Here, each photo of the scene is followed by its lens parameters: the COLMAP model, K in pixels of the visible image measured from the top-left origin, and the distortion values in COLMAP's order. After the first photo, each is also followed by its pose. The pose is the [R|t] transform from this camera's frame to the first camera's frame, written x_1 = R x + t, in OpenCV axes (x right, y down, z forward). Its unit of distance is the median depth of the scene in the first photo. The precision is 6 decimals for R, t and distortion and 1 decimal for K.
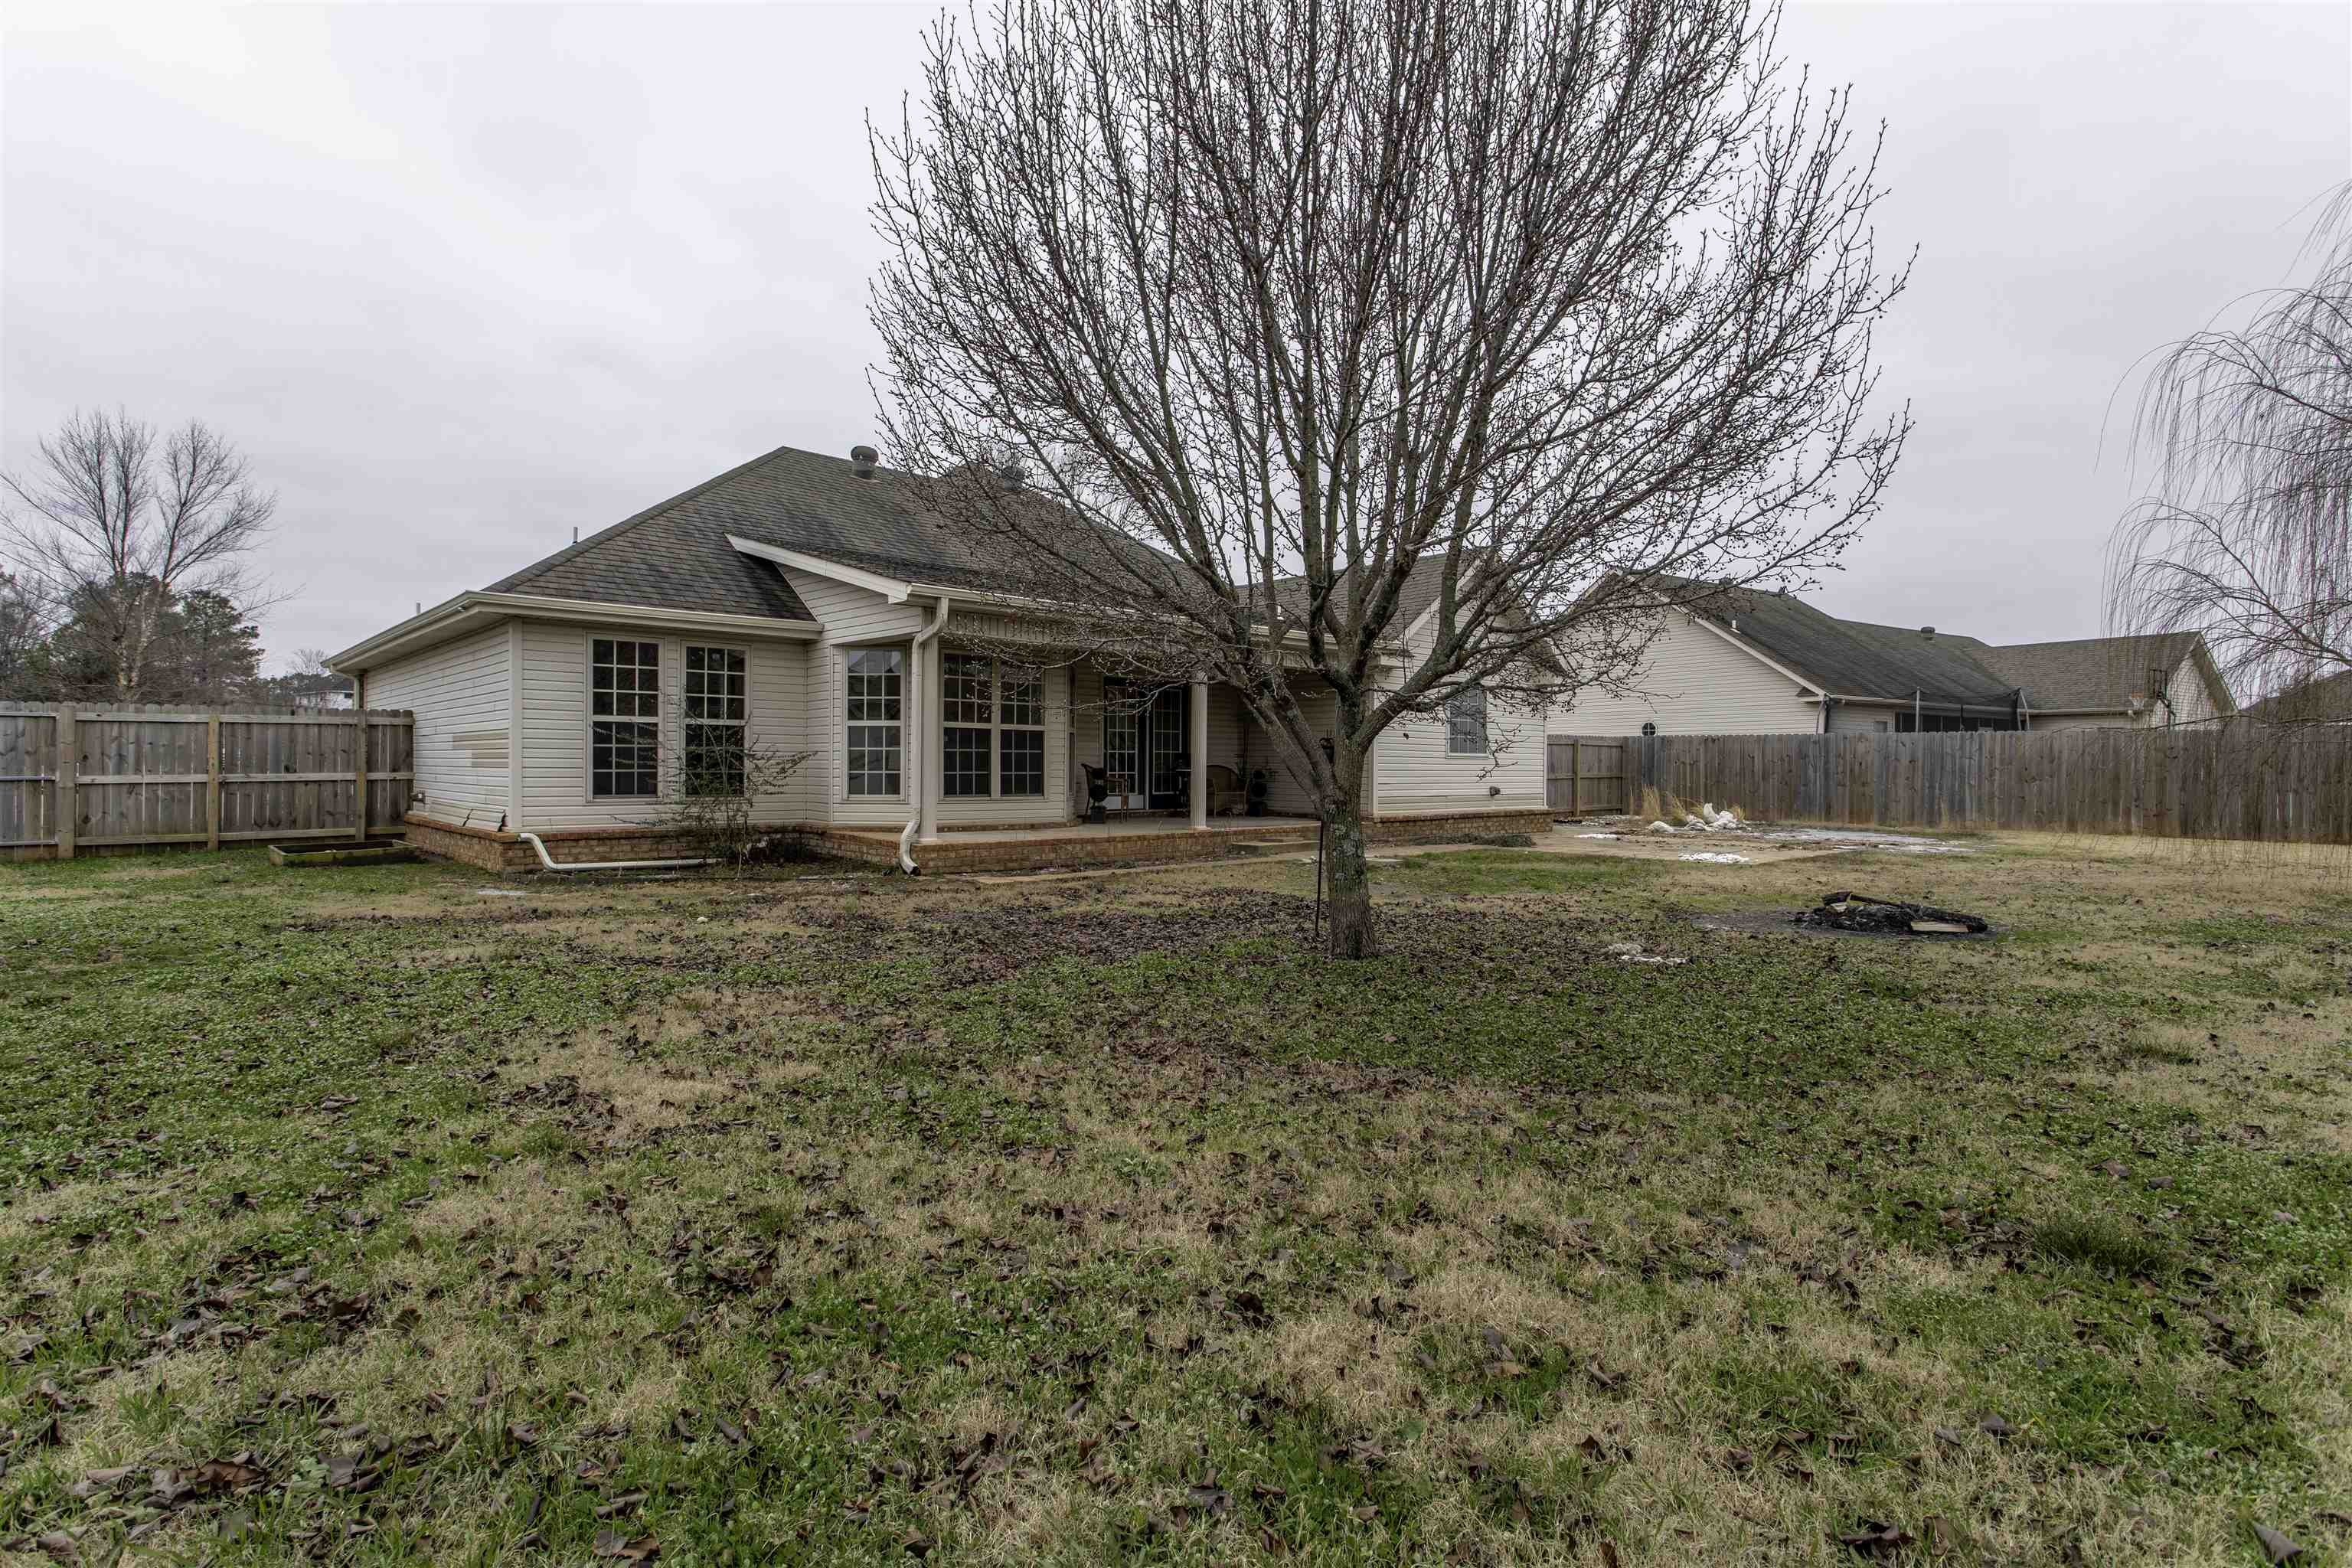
lens RADIAL K [[1152.8, 0, 1215.1], [0, 1152.8, 776.3], [0, 0, 1]] dist [-0.000256, -0.000078]
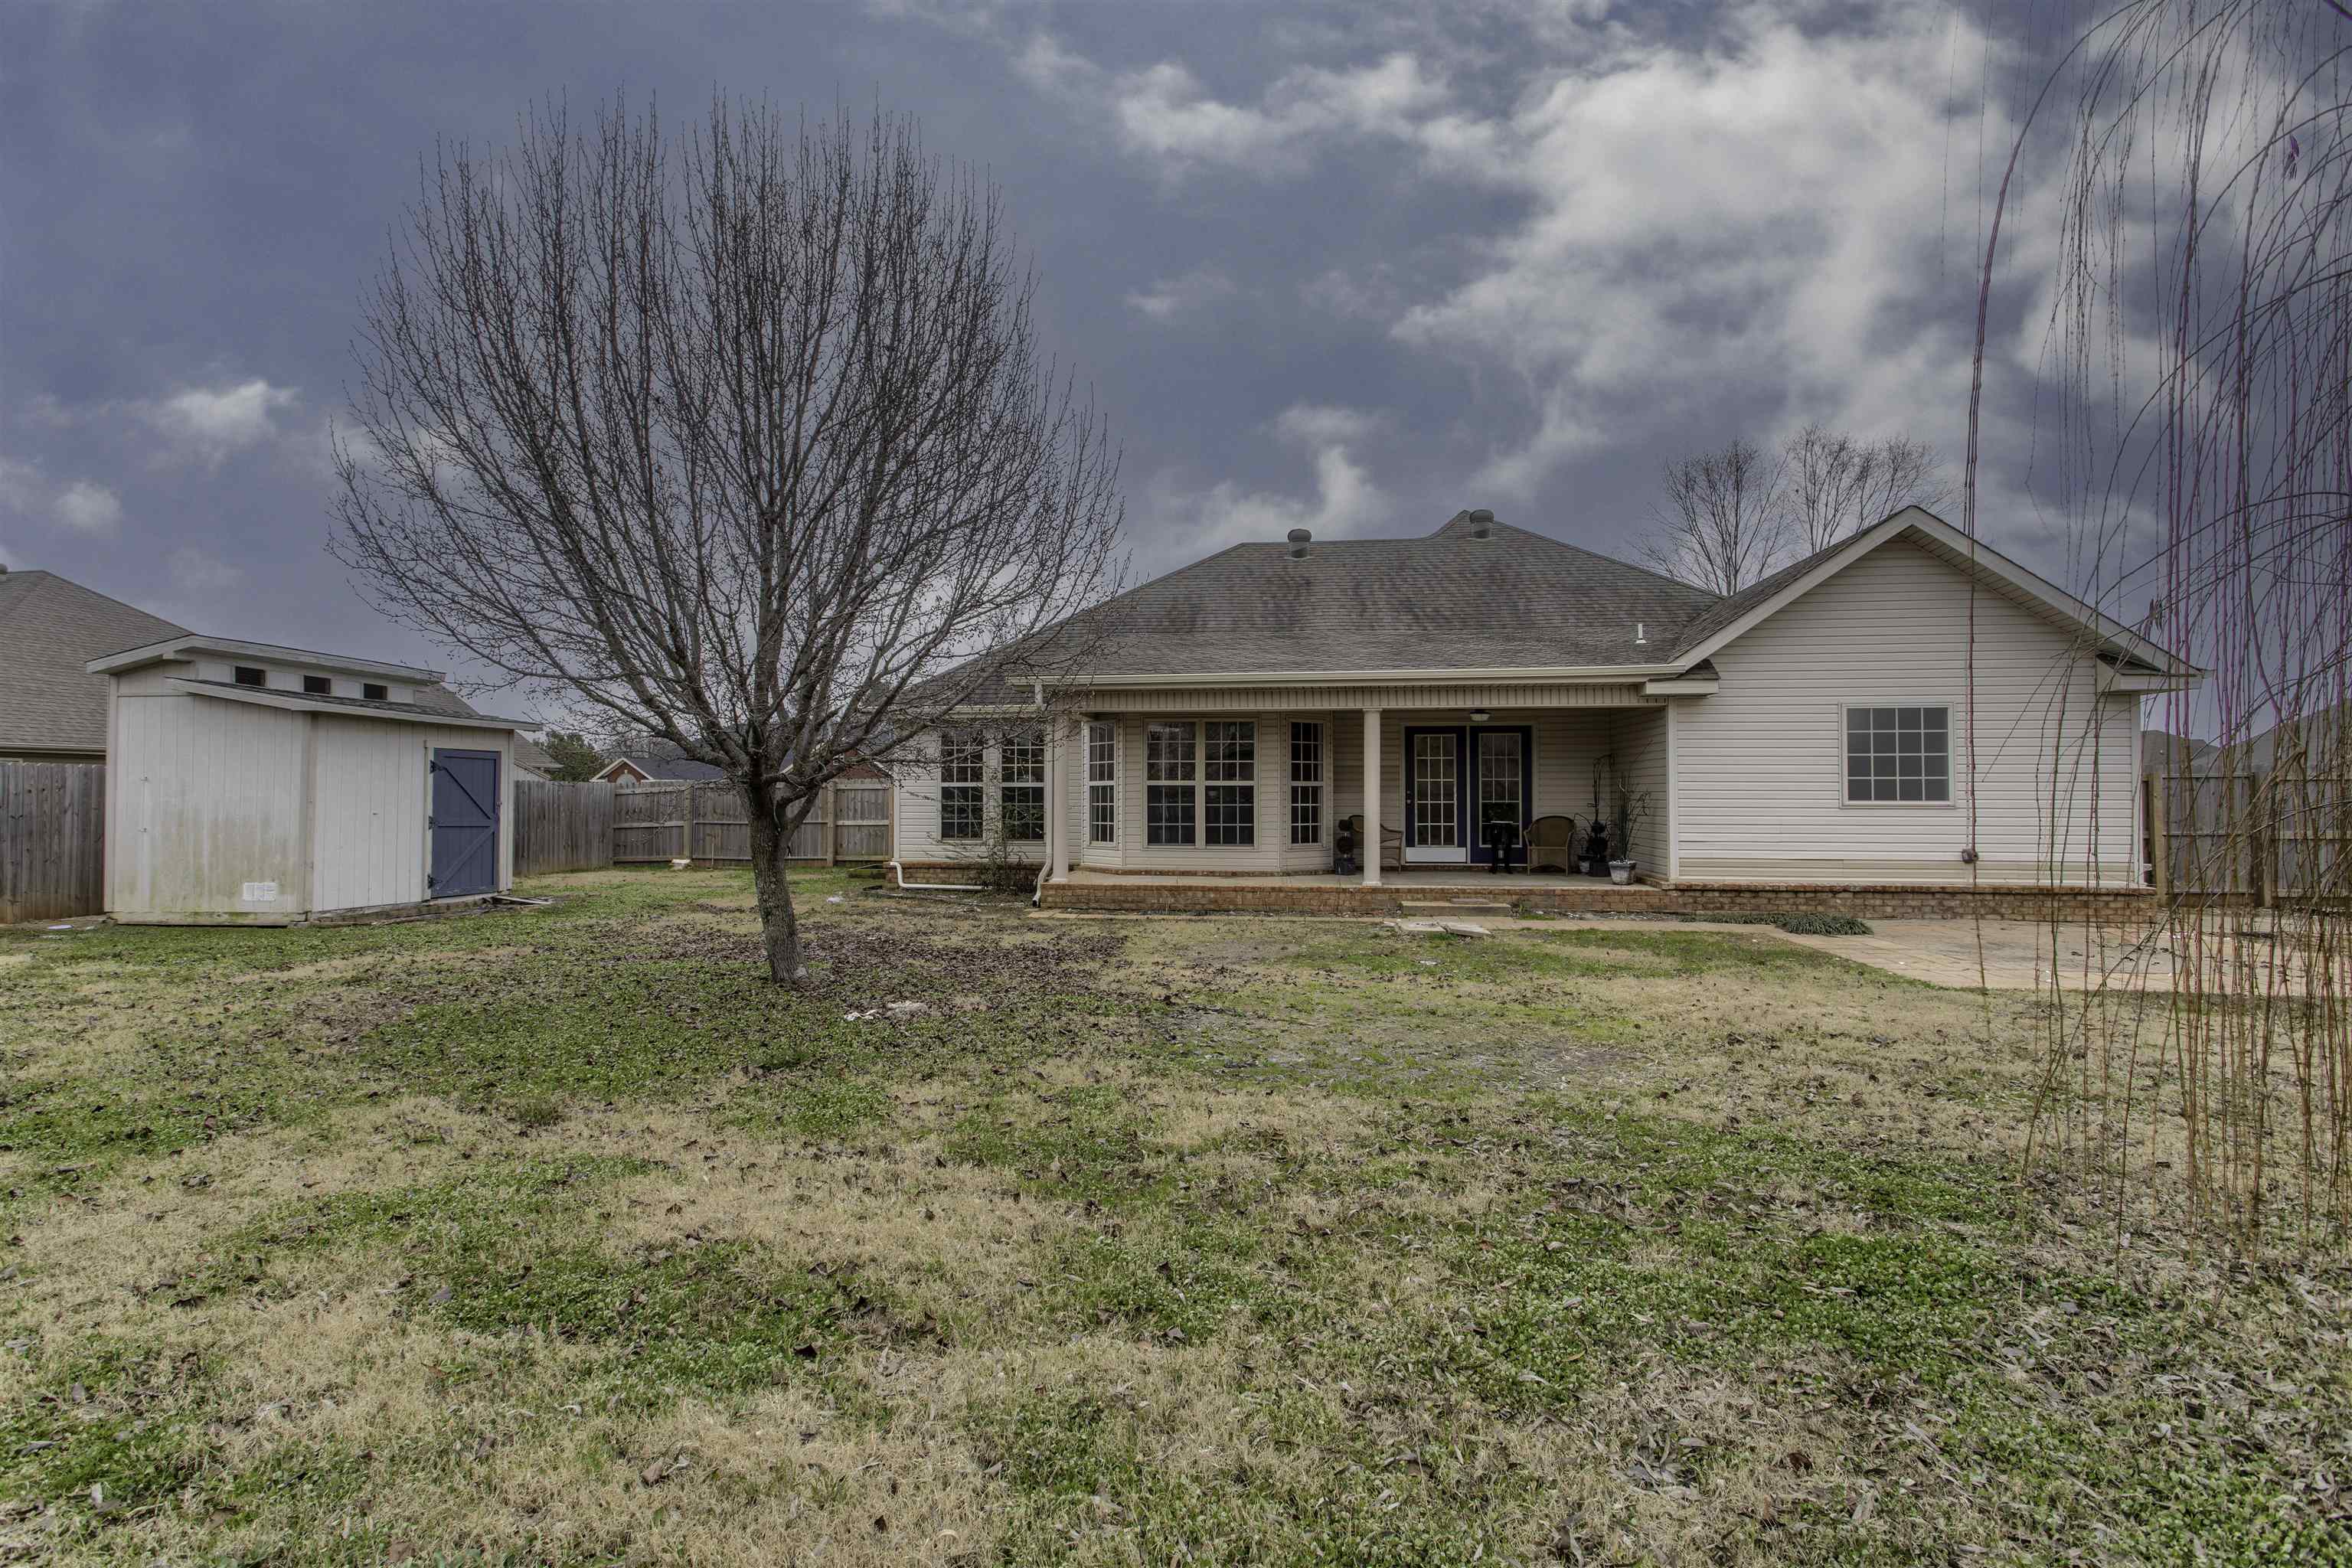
lens RADIAL K [[1152.8, 0, 1215.1], [0, 1152.8, 776.3], [0, 0, 1]] dist [-0.000256, -0.000078]
pose [[0.637323, -0.024182, -0.770217, 0.690532], [-0.006720, 0.999295, -0.036935, -0.008706], [0.770567, 0.028716, 0.636711, 0.301569]]
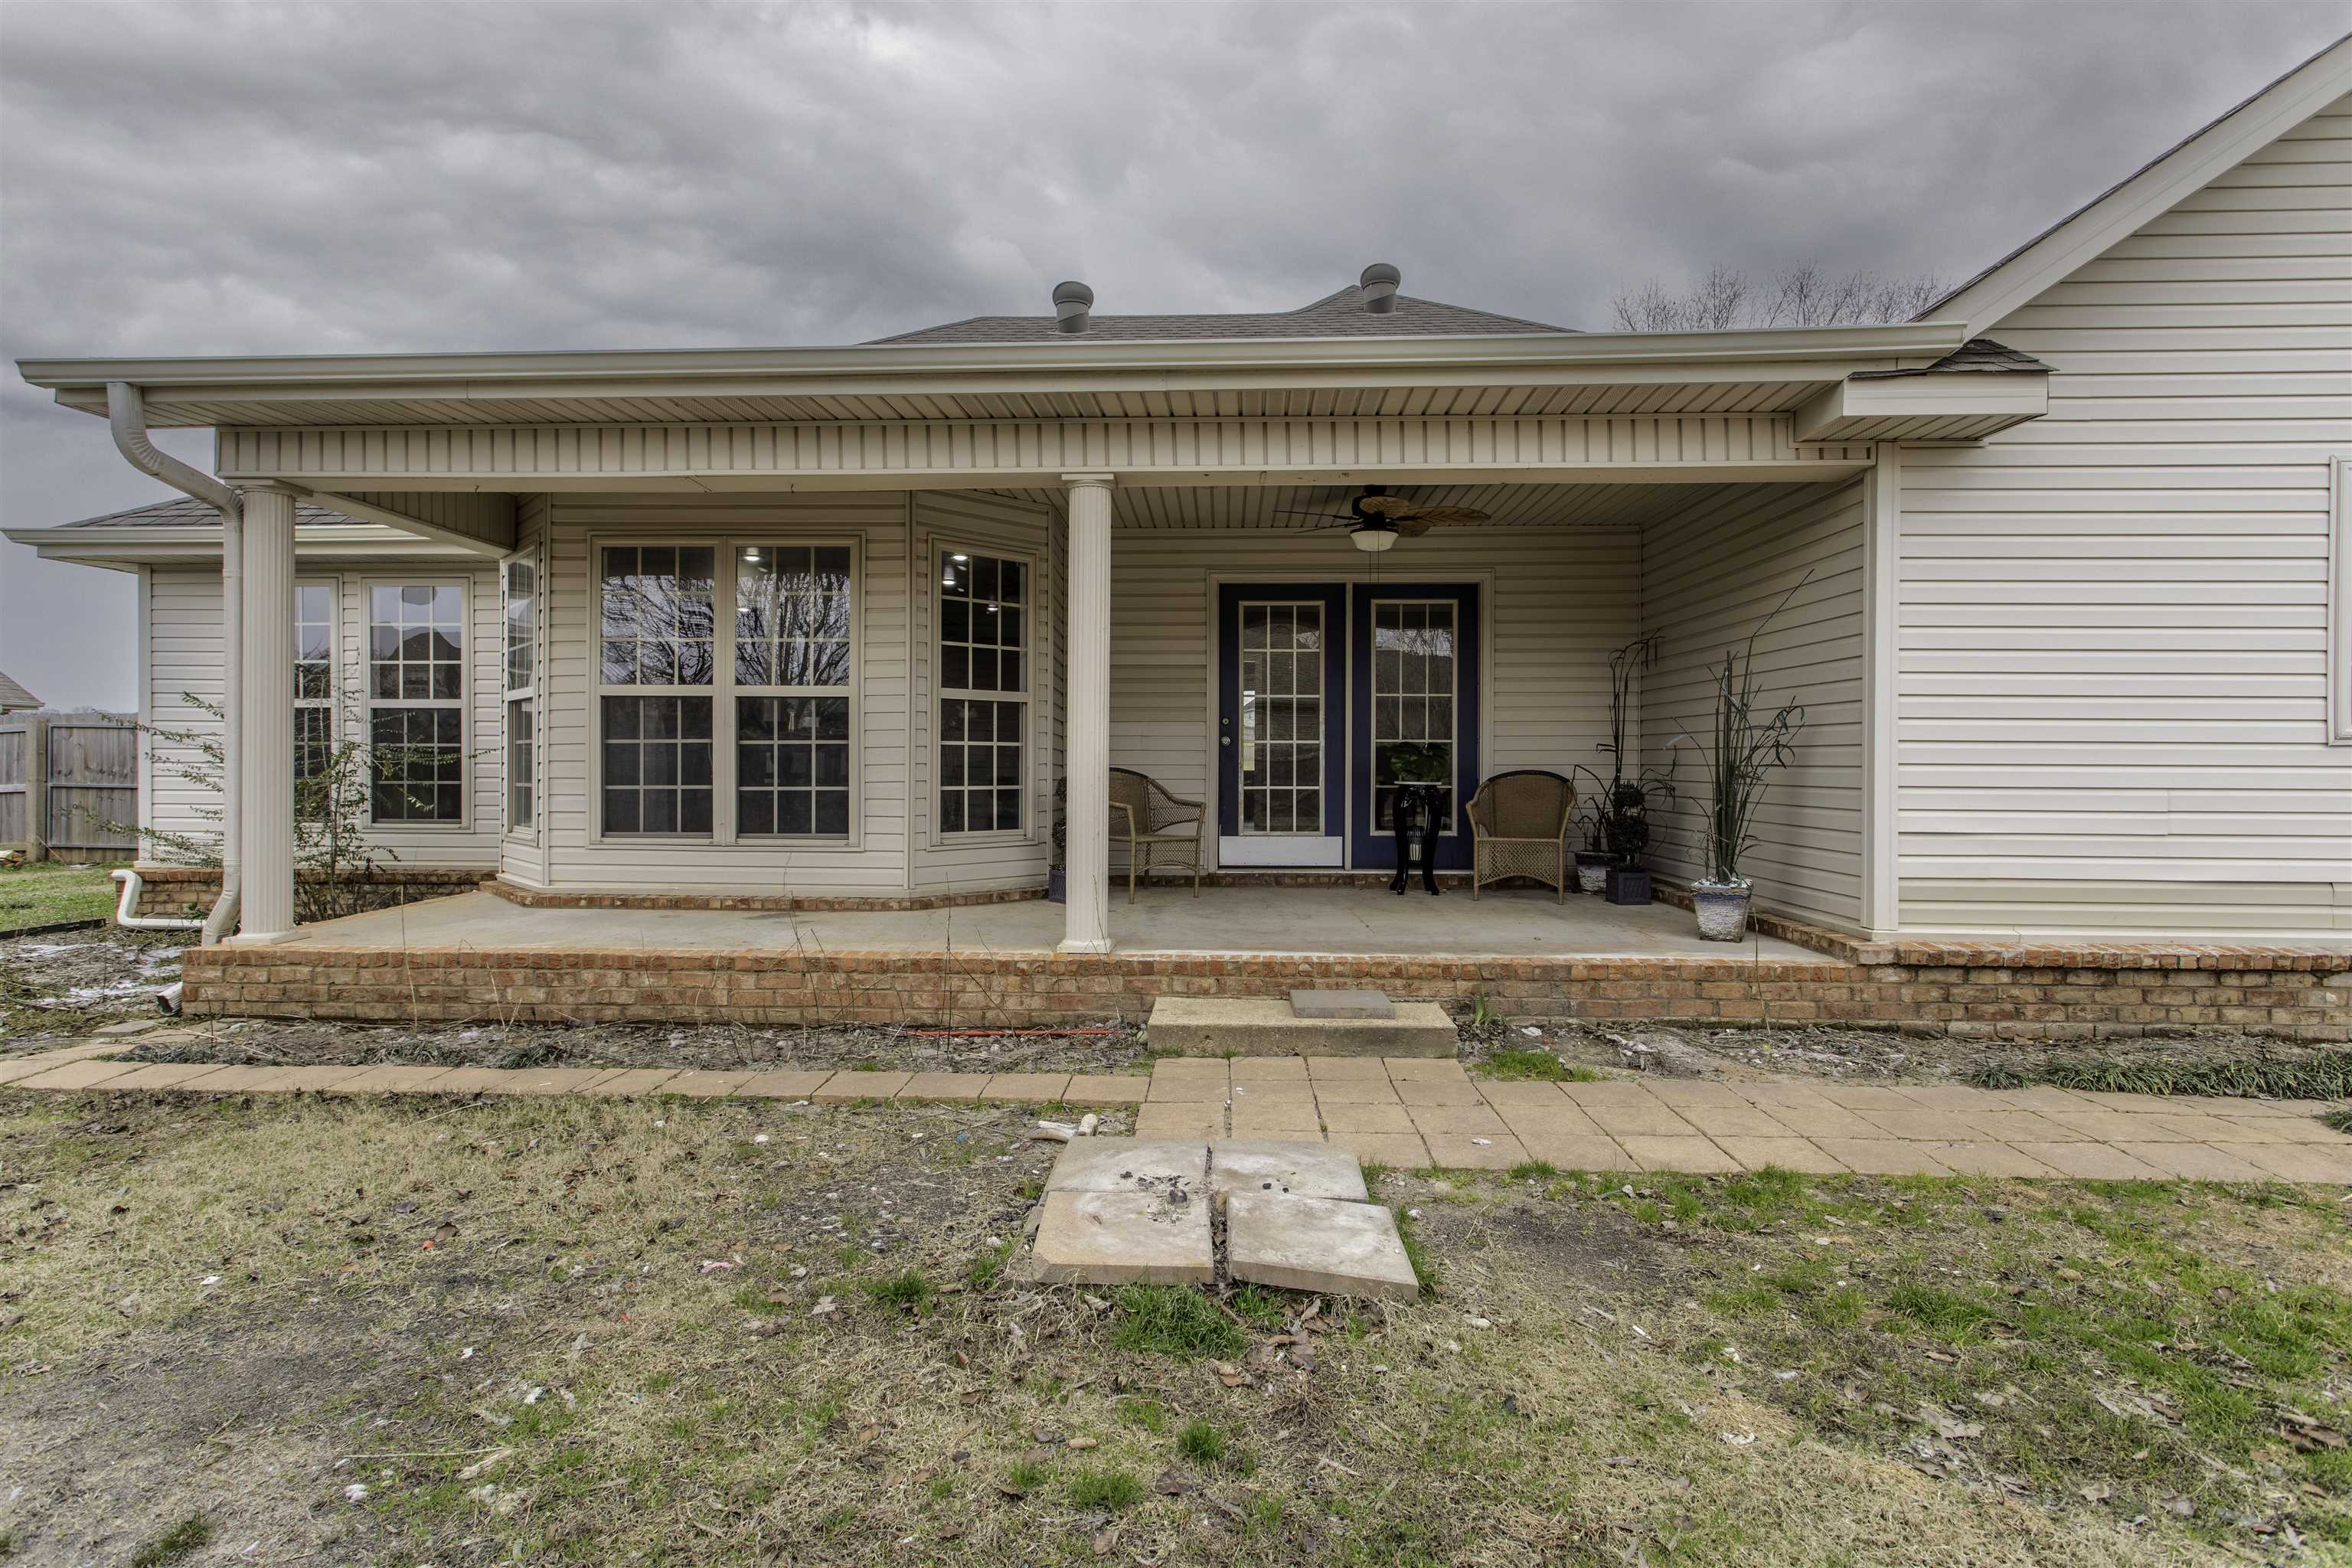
lens RADIAL K [[1149.7, 0, 1176.0], [0, 1149.7, 784.0], [0, 0, 1]] dist [0.000861, -0.000028]
pose [[0.679095, 0.005653, -0.734029, 0.290435], [-0.006989, 0.999975, 0.001236, -0.006754], [0.734017, 0.004291, 0.679118, 0.824624]]
